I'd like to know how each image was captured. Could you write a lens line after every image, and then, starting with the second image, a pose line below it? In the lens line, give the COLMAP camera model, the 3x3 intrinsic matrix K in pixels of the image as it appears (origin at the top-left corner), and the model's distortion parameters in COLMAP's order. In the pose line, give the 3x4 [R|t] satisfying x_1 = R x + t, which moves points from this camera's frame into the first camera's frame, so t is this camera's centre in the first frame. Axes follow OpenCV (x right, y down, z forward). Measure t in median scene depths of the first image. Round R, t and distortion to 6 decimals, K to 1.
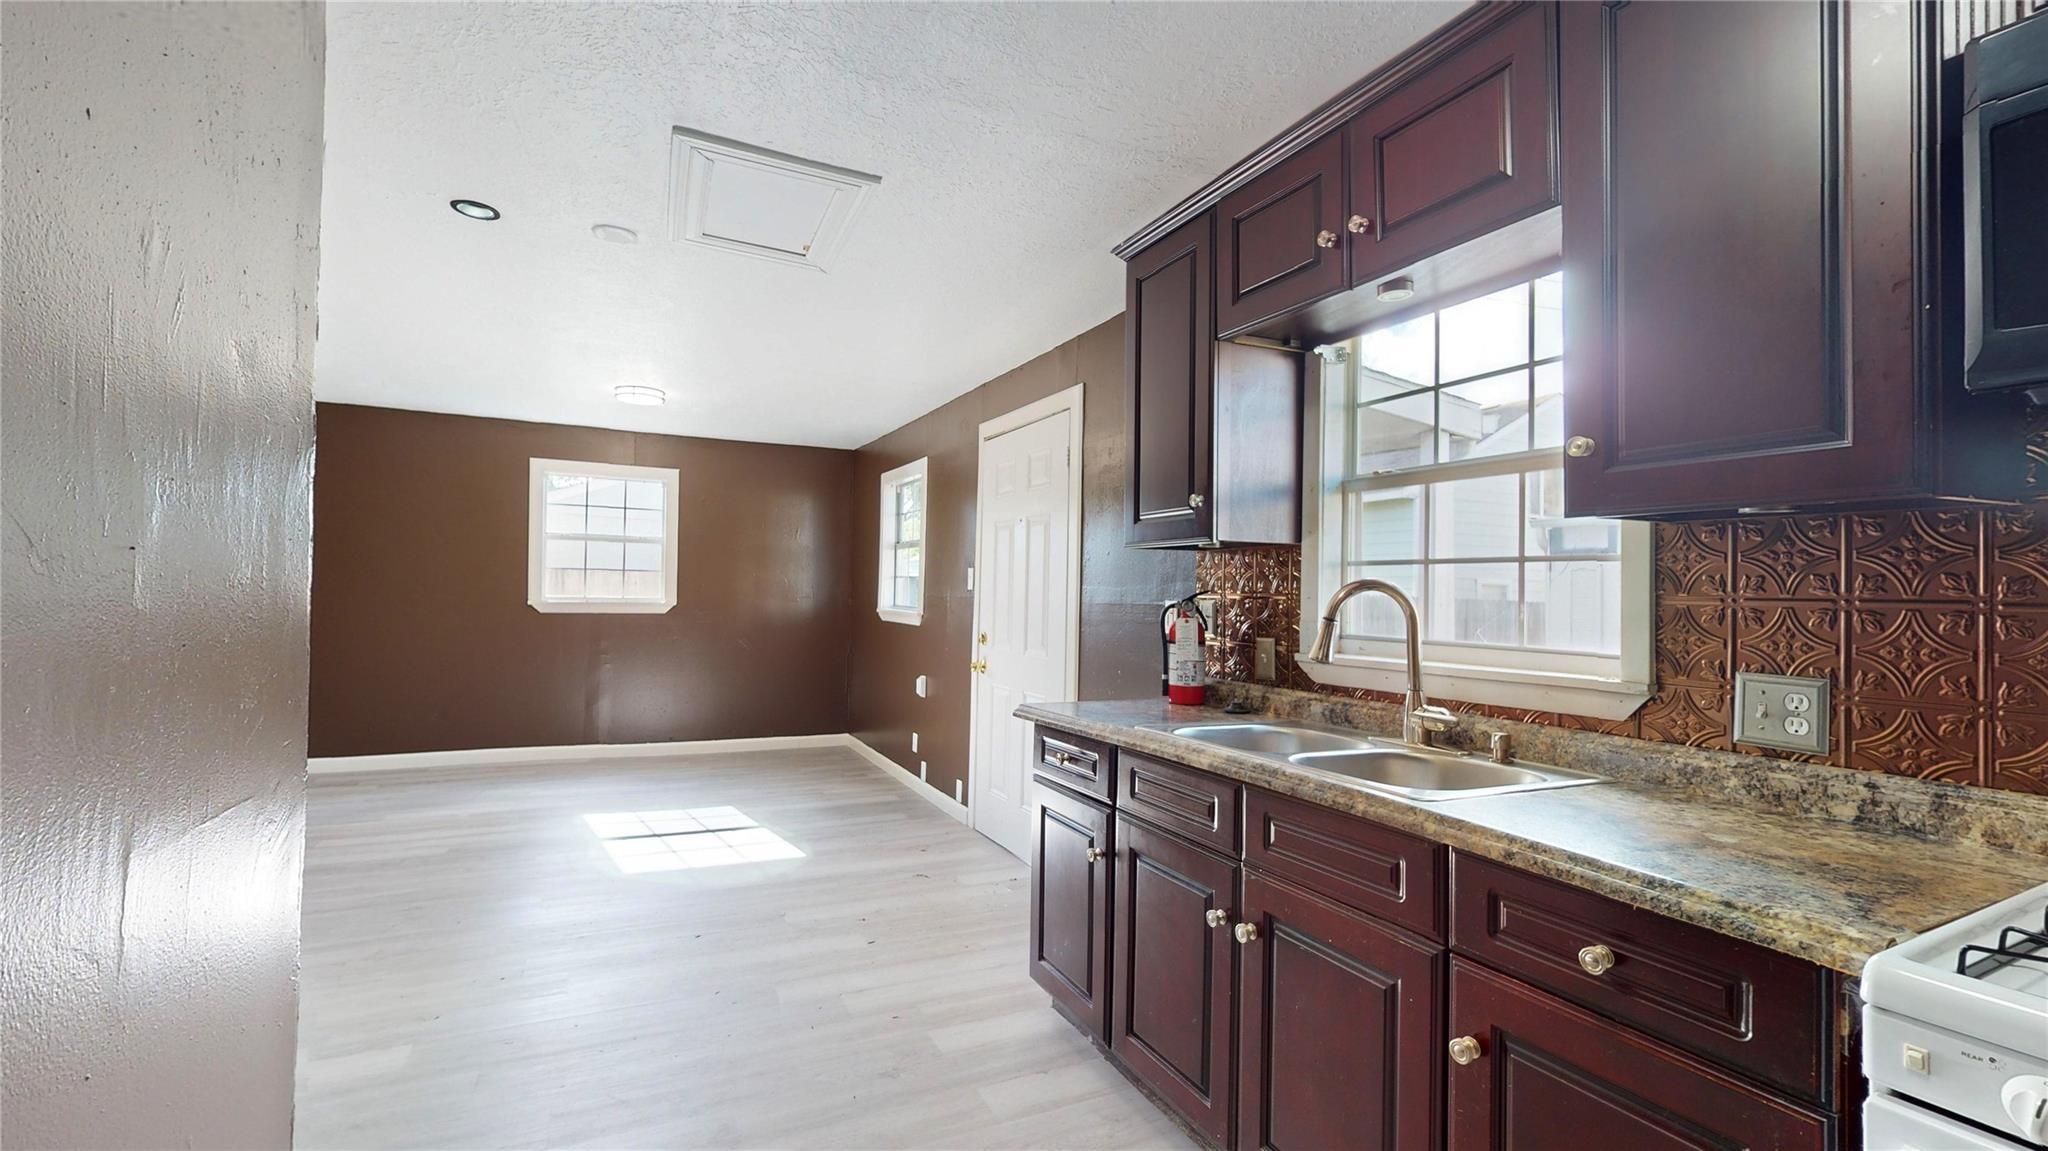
lens RADIAL K [[849.3, 0, 1023.8], [0, 849.3, 577.8], [0, 0, 1]] dist [-0.000736, 0.000027]
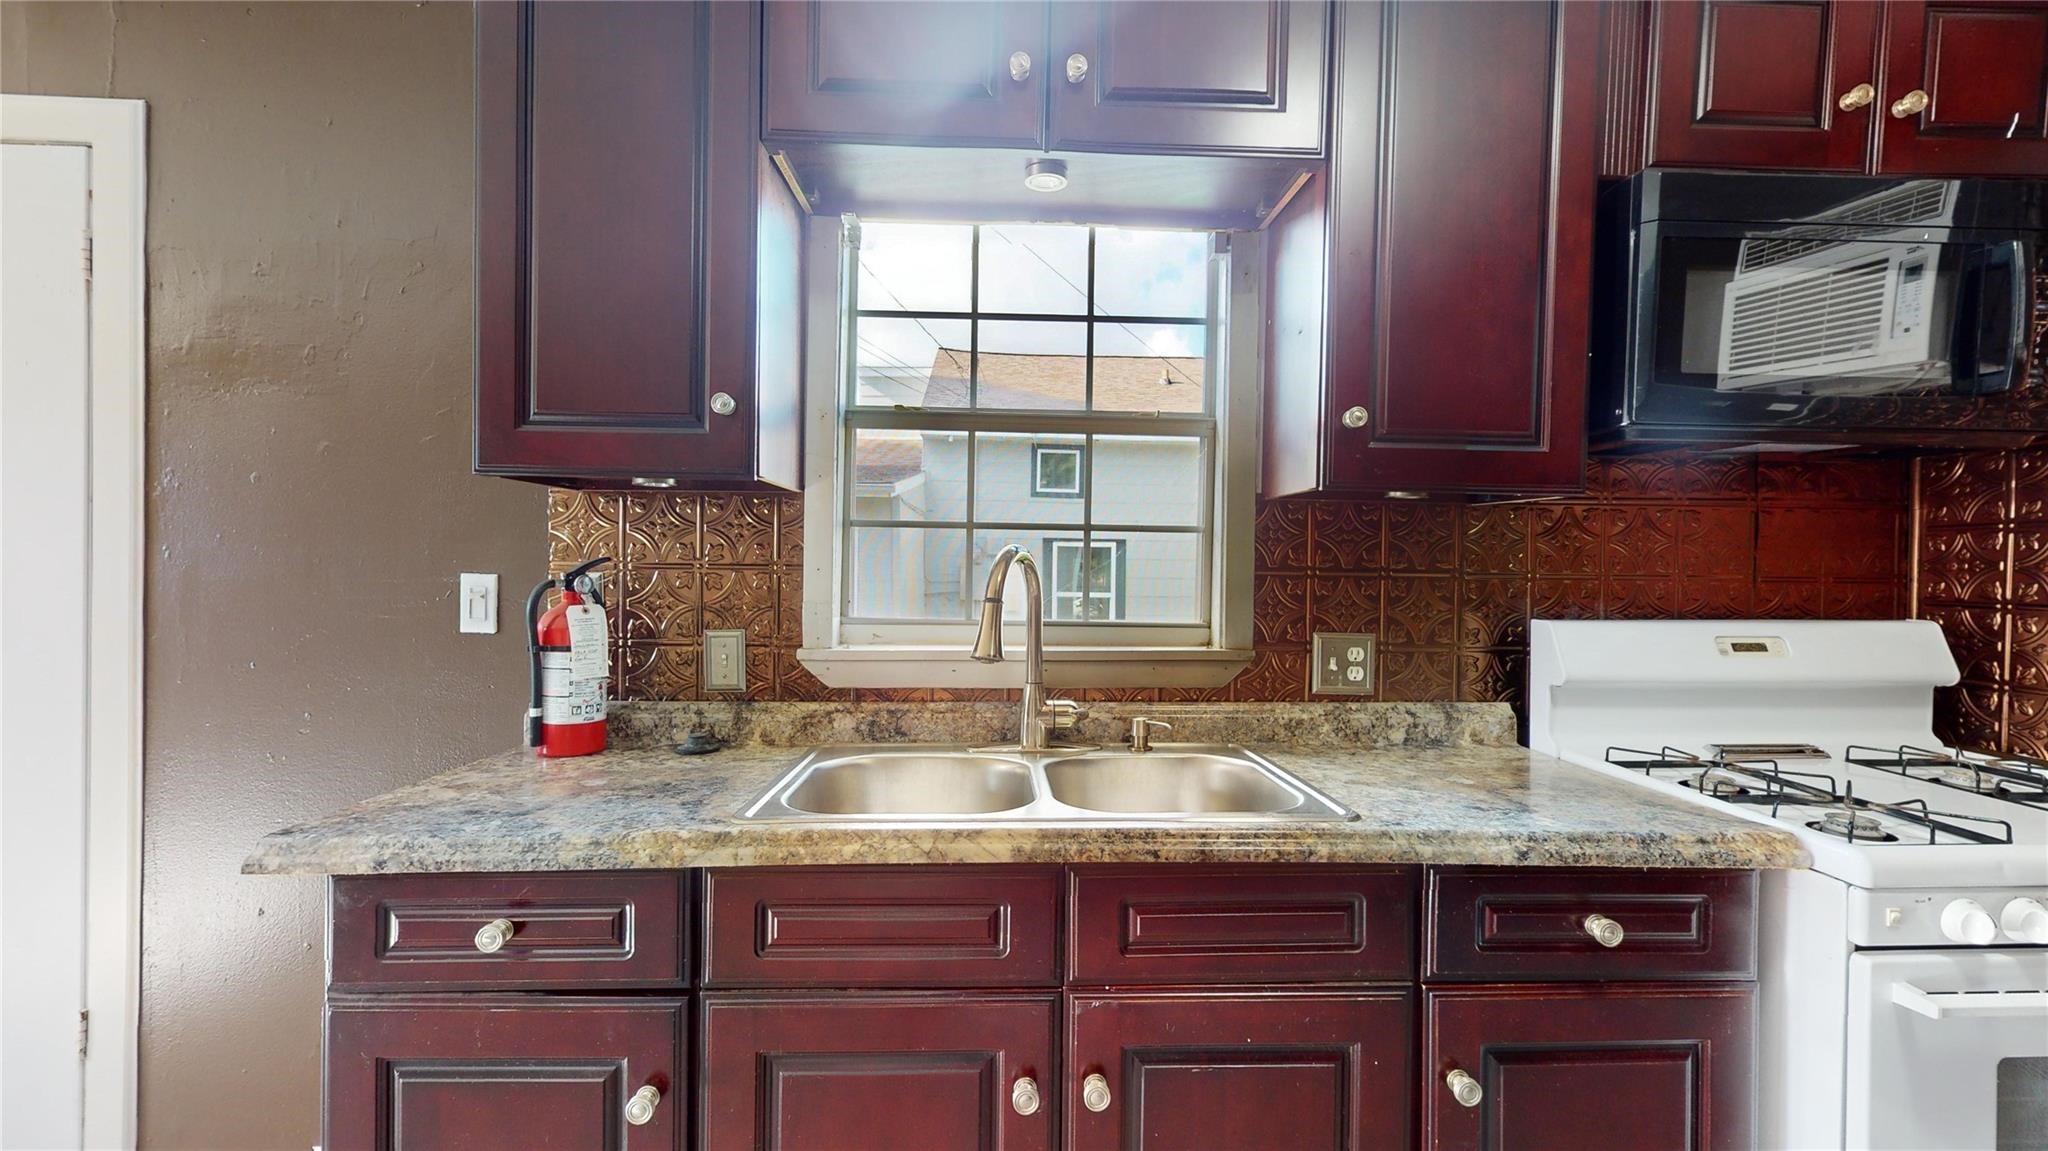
lens RADIAL K [[885.9, 0, 1024.5], [0, 885.9, 540.1], [0, 0, 1]] dist [0.017915, 0.000170]
pose [[0.406360, 0.023012, 0.913423, -0.265399], [-0.021266, 0.999650, -0.015724, 0.008148], [-0.913466, -0.013035, 0.406707, 0.537032]]
